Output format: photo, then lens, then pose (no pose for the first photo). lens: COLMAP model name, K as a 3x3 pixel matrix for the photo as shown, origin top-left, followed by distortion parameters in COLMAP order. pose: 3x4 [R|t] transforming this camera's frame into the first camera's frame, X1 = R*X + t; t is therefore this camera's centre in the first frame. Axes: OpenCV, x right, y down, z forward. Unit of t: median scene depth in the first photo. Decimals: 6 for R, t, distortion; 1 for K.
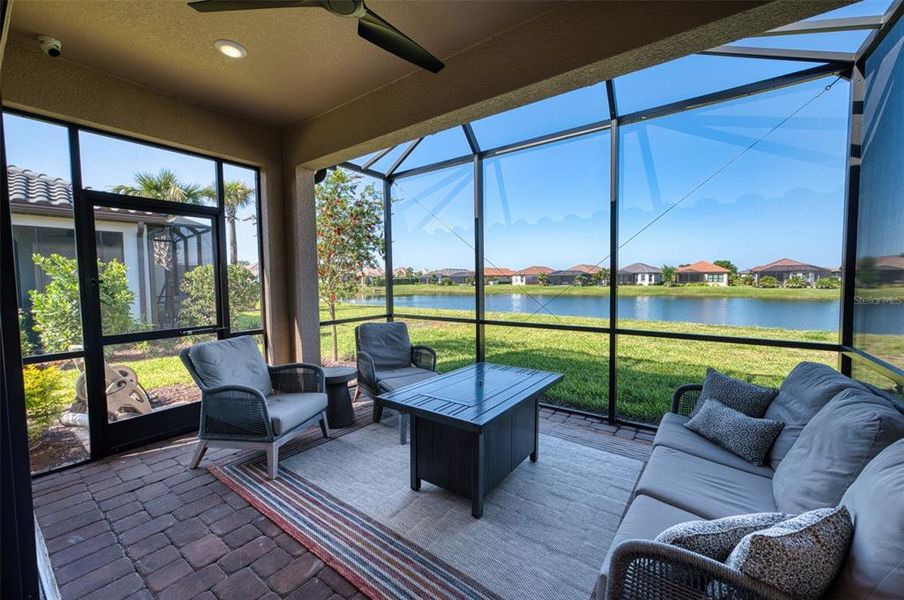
lens RADIAL K [[357.9, 0, 455.5], [0, 357.9, 298.5], [0, 0, 1]] dist [-0.023735, 0.011387]
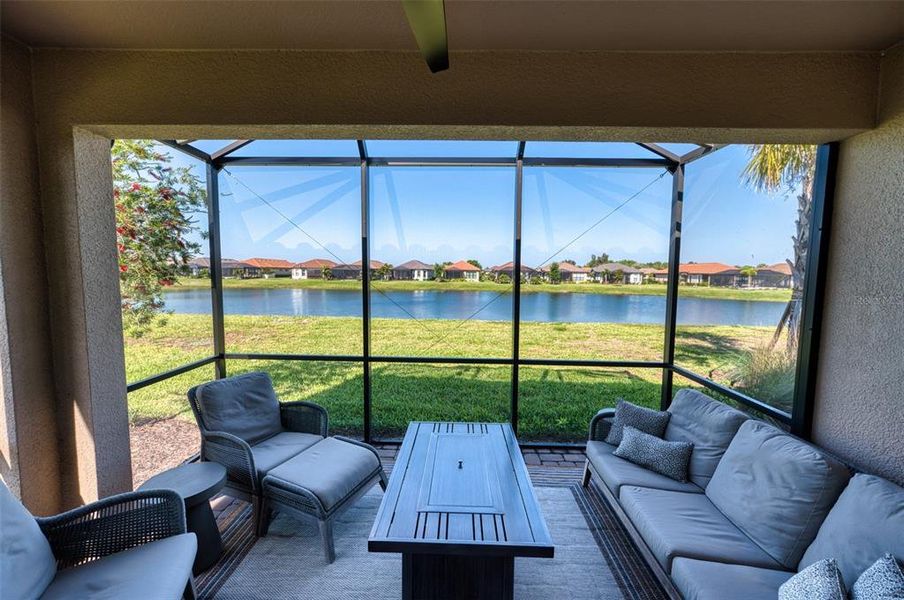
lens RADIAL K [[354.9, 0, 449.6], [0, 354.9, 299.8], [0, 0, 1]] dist [-0.012009, 0.005818]
pose [[0.826551, -0.023216, 0.562383, -0.200243], [0.006893, 0.999492, 0.031130, -0.084768], [-0.562820, -0.021854, 0.826291, 0.165842]]
